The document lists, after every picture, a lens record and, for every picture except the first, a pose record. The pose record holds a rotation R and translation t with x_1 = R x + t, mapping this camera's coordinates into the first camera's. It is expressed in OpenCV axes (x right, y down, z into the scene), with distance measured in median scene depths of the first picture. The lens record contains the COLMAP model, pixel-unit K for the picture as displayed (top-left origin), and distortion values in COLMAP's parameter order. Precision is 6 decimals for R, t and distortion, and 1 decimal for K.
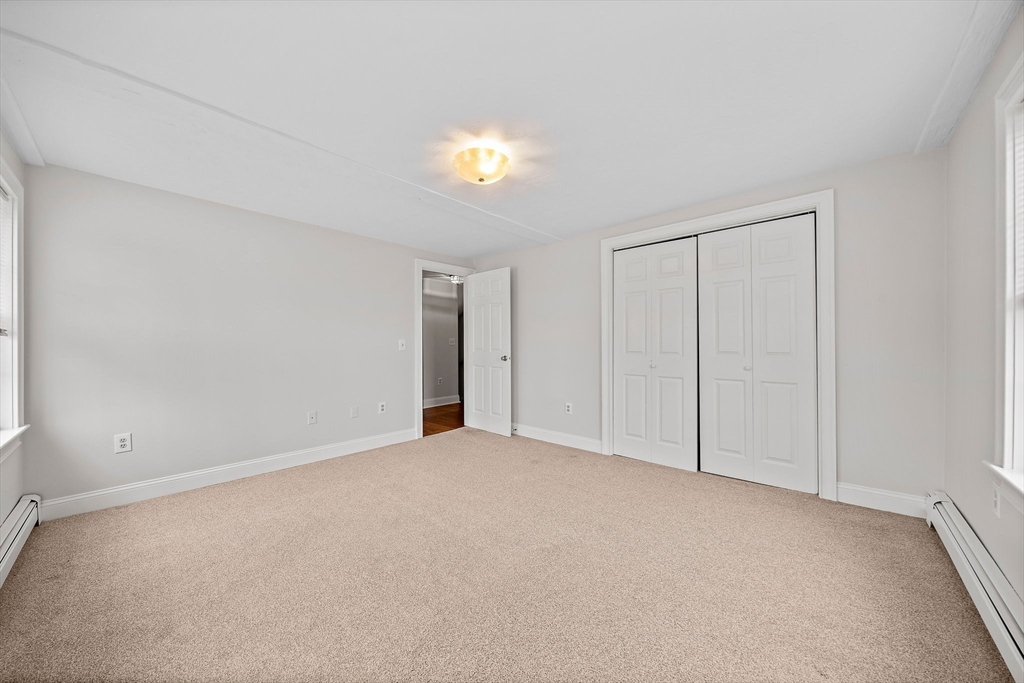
lens RADIAL K [[353.2, 0, 501.8], [0, 353.2, 340.1], [0, 0, 1]] dist [-0.012080, -0.000028]
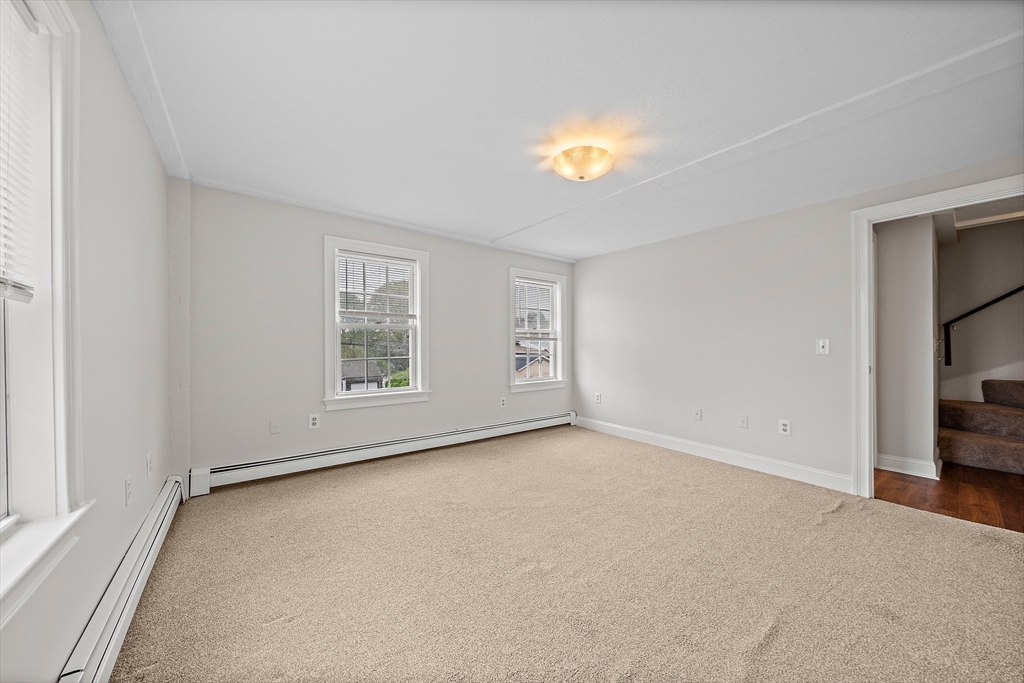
lens RADIAL K [[354.2, 0, 506.4], [0, 354.2, 346.7], [0, 0, 1]] dist [-0.002284, -0.000195]
pose [[-0.167676, 0.009918, -0.985792, 0.595990], [0.005249, 0.999944, 0.009167, 0.004208], [0.985828, -0.003637, -0.167719, 0.593884]]
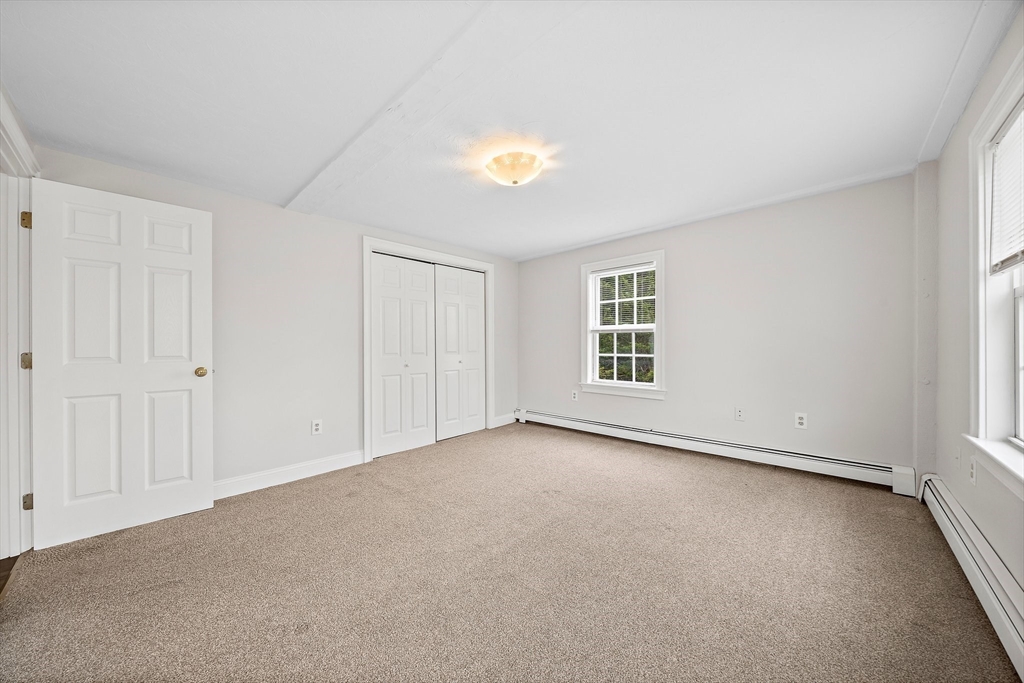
lens RADIAL K [[354.2, 0, 506.4], [0, 354.2, 346.7], [0, 0, 1]] dist [-0.002284, -0.000195]
pose [[0.006920, 0.005826, 0.999959, -0.680404], [0.003369, 0.999977, -0.005850, 0.020421], [-0.999970, 0.003410, 0.006900, 0.633895]]
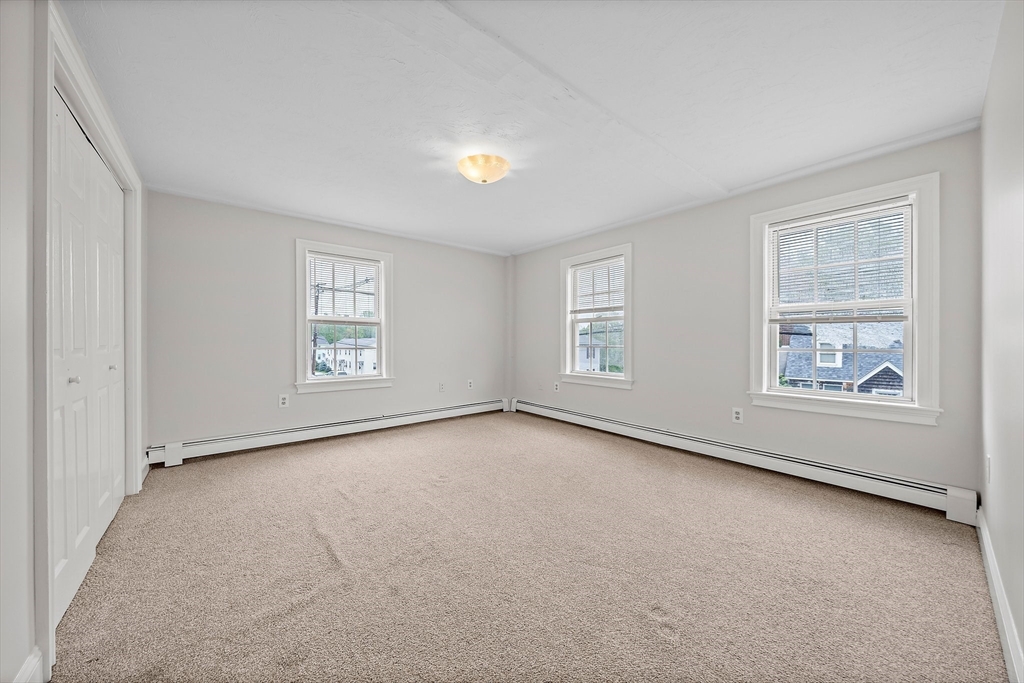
lens RADIAL K [[355.5, 0, 500.9], [0, 355.5, 342.0], [0, 0, 1]] dist [-0.000330, -0.000016]
pose [[-0.990869, 0.006625, 0.134666, -0.156936], [0.006585, 0.999978, -0.000742, 0.028522], [-0.134668, 0.000152, -0.990891, 1.298576]]
